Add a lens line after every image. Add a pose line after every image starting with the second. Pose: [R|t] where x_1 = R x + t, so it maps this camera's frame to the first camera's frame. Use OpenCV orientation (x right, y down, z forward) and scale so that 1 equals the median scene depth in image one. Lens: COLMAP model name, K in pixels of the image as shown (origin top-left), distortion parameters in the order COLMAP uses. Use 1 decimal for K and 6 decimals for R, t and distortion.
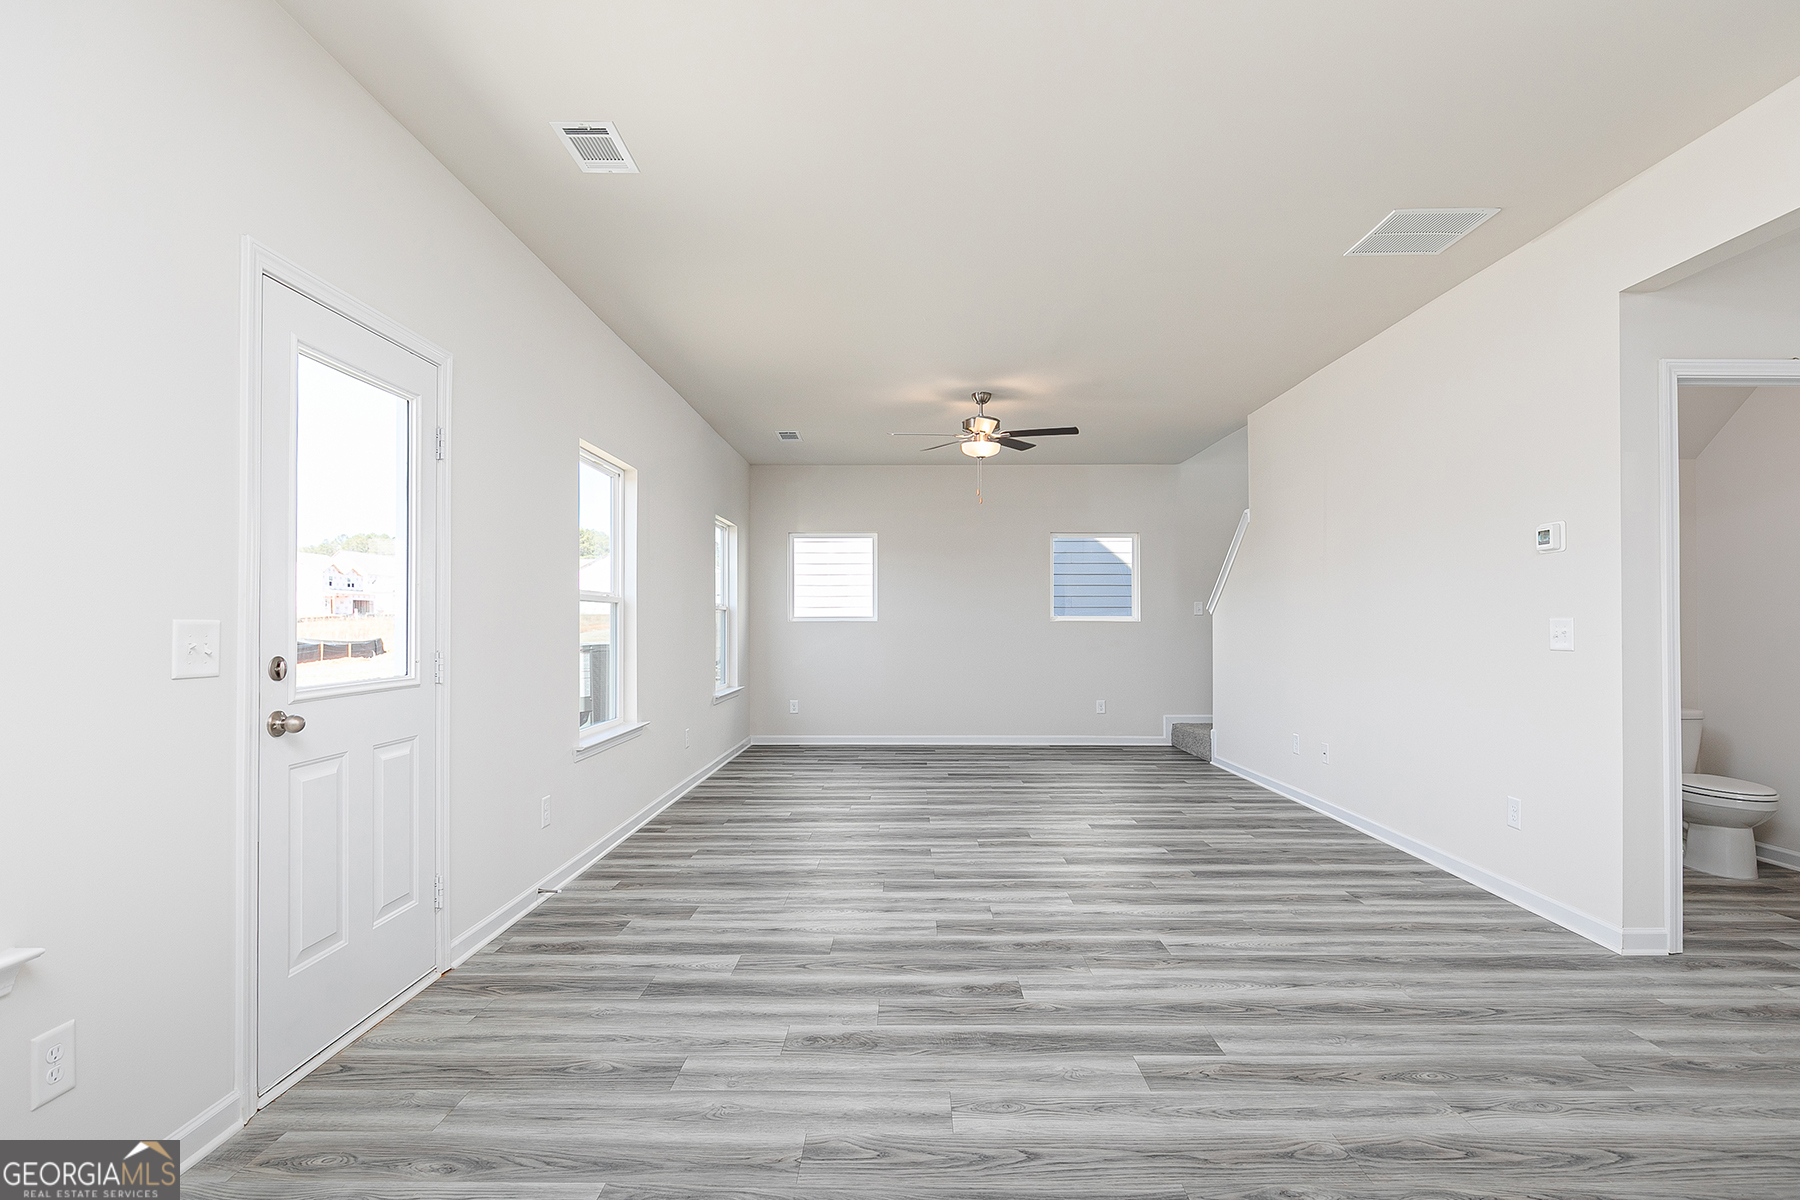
lens RADIAL K [[921.2, 0, 908.6], [0, 921.2, 614.2], [0, 0, 1]] dist [0.004965, 0.000764]
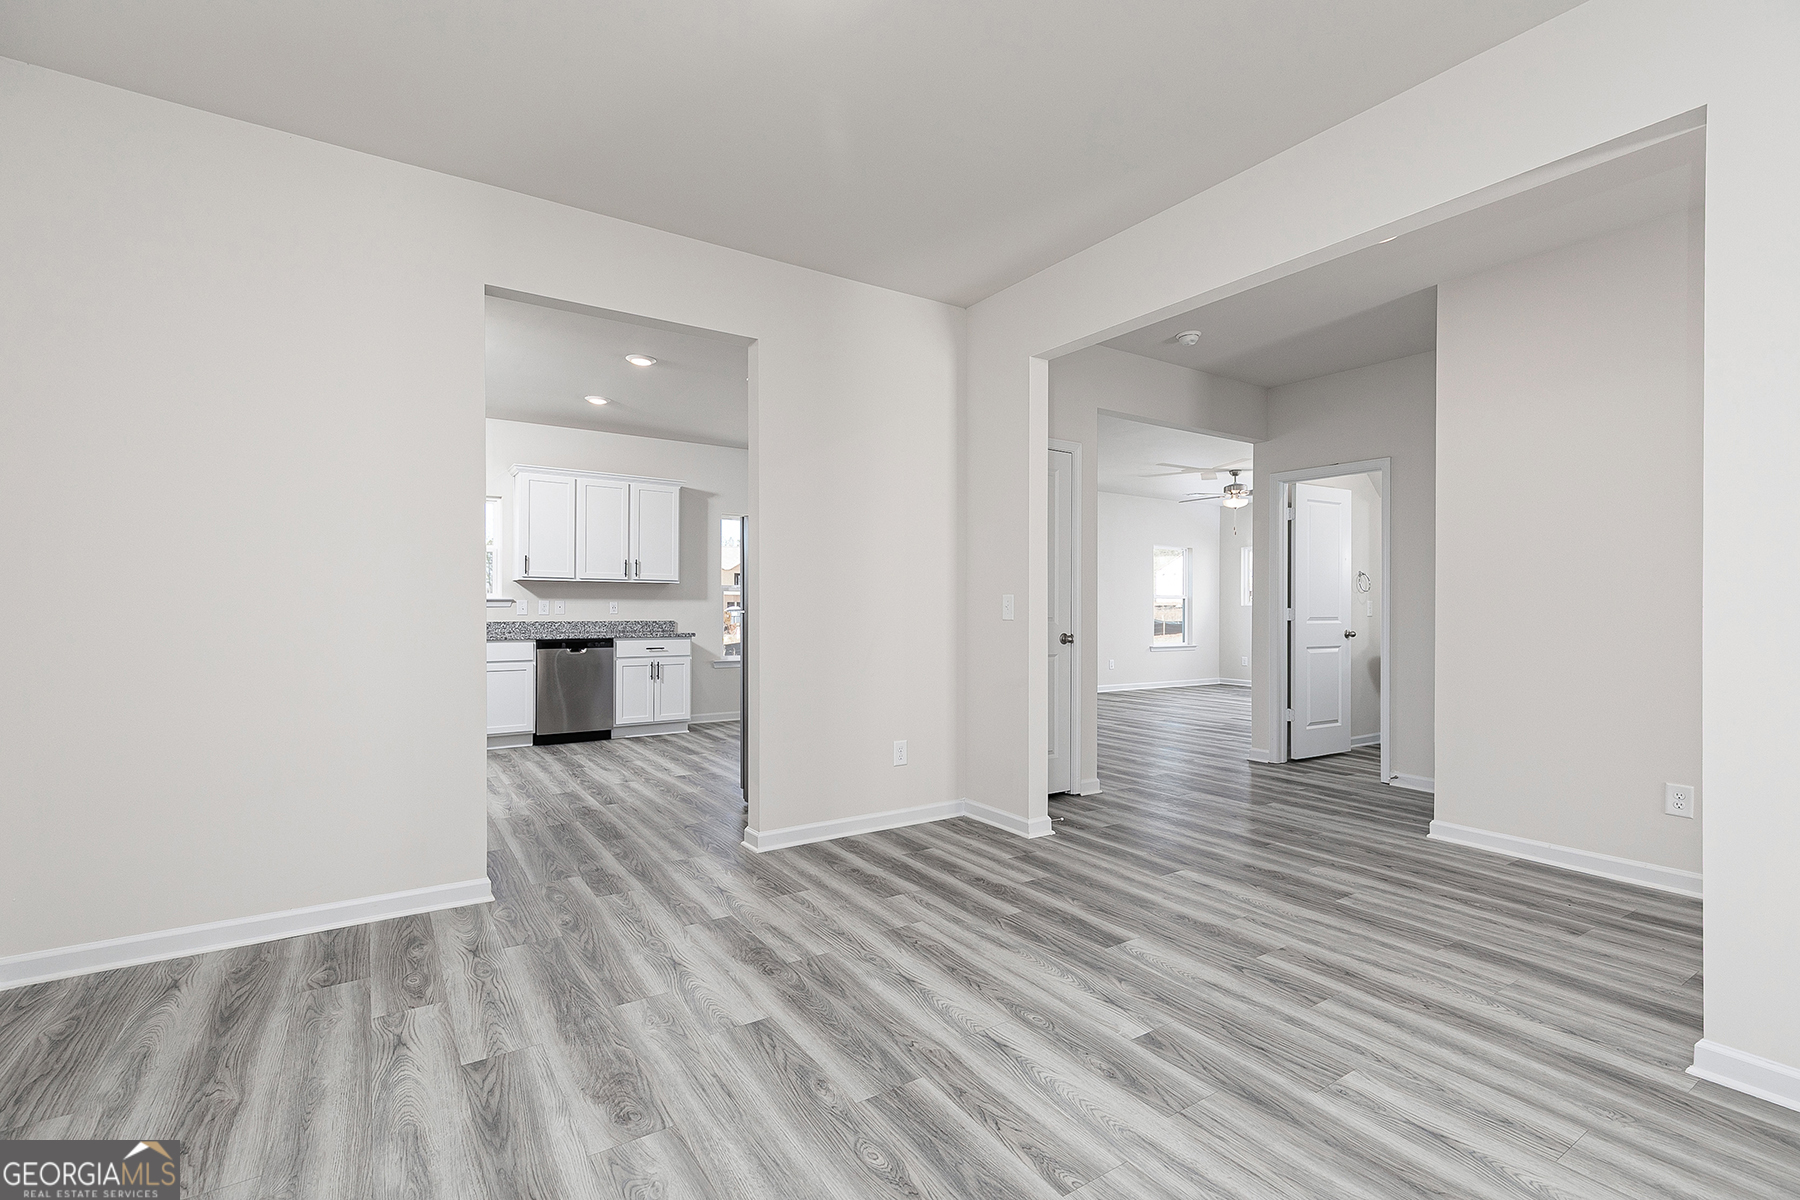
lens RADIAL K [[815.0, 0, 892.2], [0, 815.0, 598.4], [0, 0, 1]] dist [0.010007, 0.000054]
pose [[0.540734, -0.002005, -0.841191, 0.706843], [0.008289, 0.999961, 0.002945, 0.009165], [0.841153, -0.008565, 0.540730, 0.736273]]
